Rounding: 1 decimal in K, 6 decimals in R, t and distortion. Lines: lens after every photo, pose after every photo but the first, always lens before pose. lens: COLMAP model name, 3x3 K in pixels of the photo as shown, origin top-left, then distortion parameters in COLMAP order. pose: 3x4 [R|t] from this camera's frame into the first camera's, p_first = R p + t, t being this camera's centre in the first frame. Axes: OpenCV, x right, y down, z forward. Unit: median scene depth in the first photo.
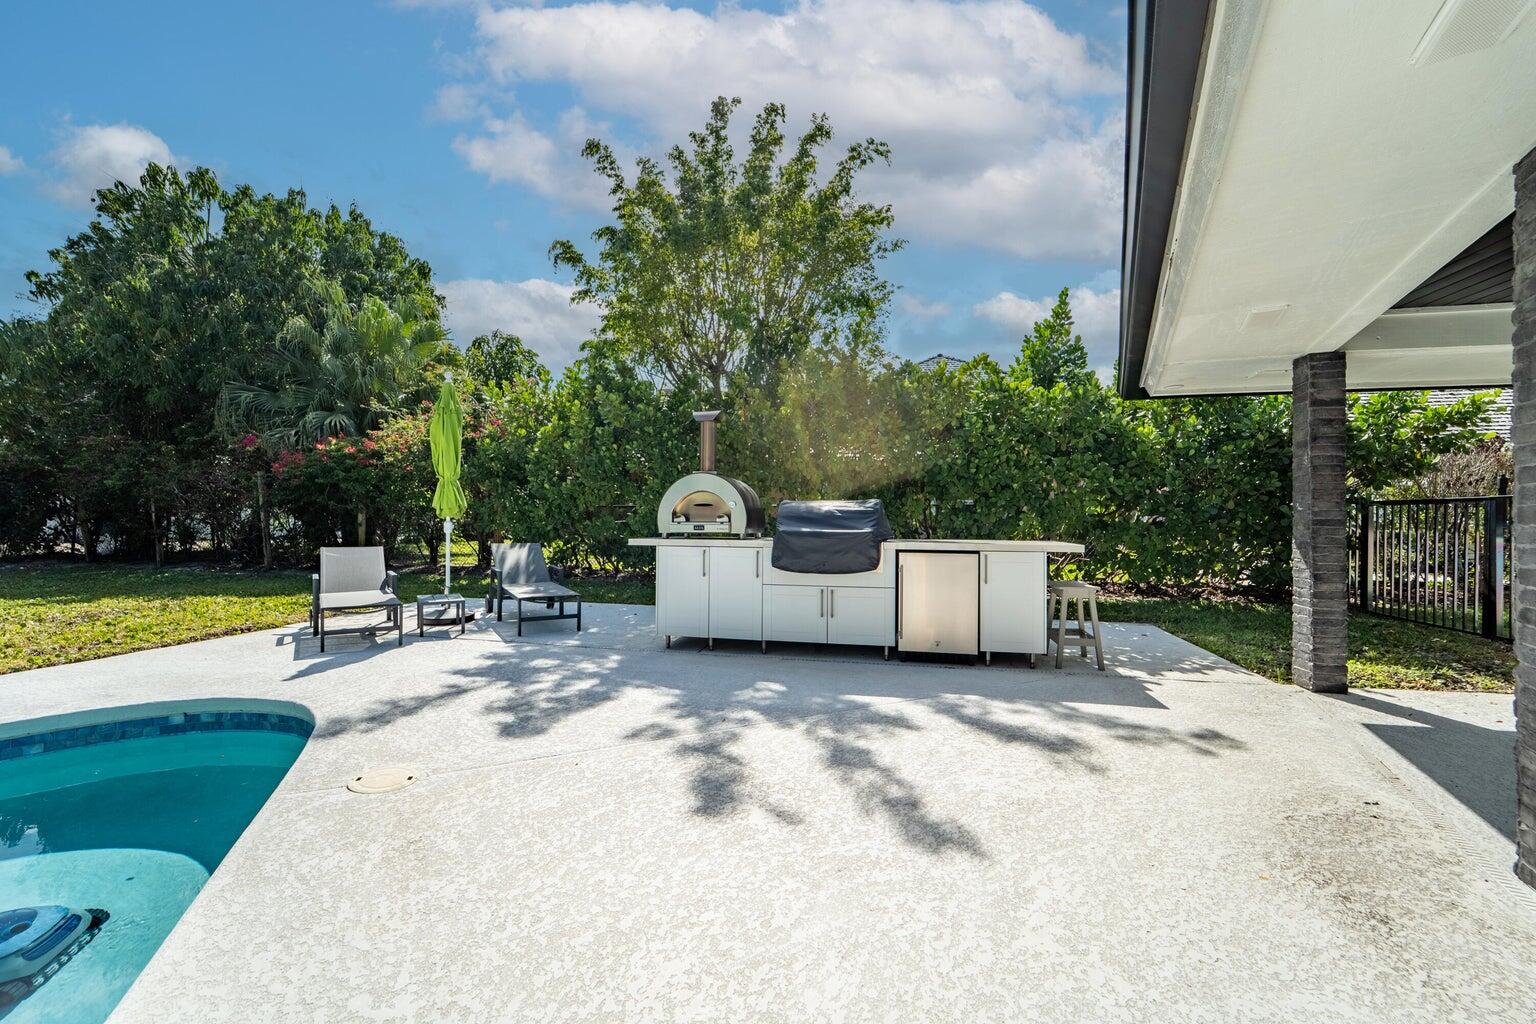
lens RADIAL K [[649.0, 0, 770.0], [0, 649.0, 512.7], [0, 0, 1]] dist [-0.004306, 0.001987]
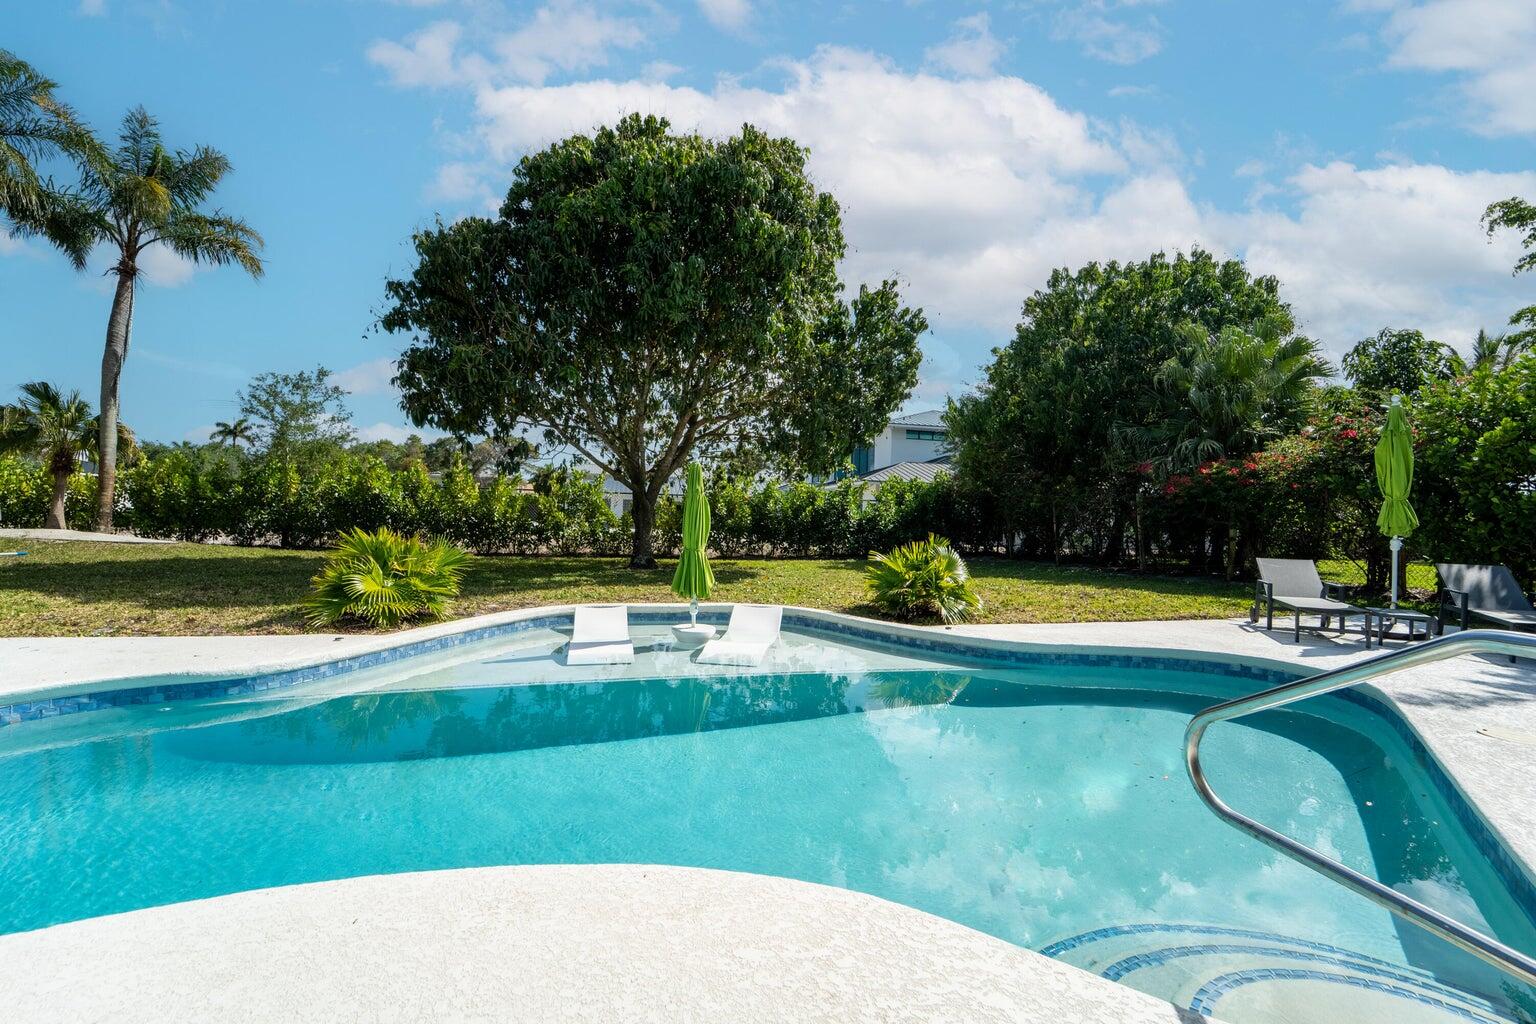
lens RADIAL K [[649.0, 0, 778.7], [0, 649.0, 526.0], [0, 0, 1]] dist [-0.004306, 0.001987]
pose [[0.487237, 0.012000, -0.873187, -0.051658], [-0.016164, 0.999858, 0.004721, 0.003291], [0.873120, 0.011814, 0.487362, -0.212575]]
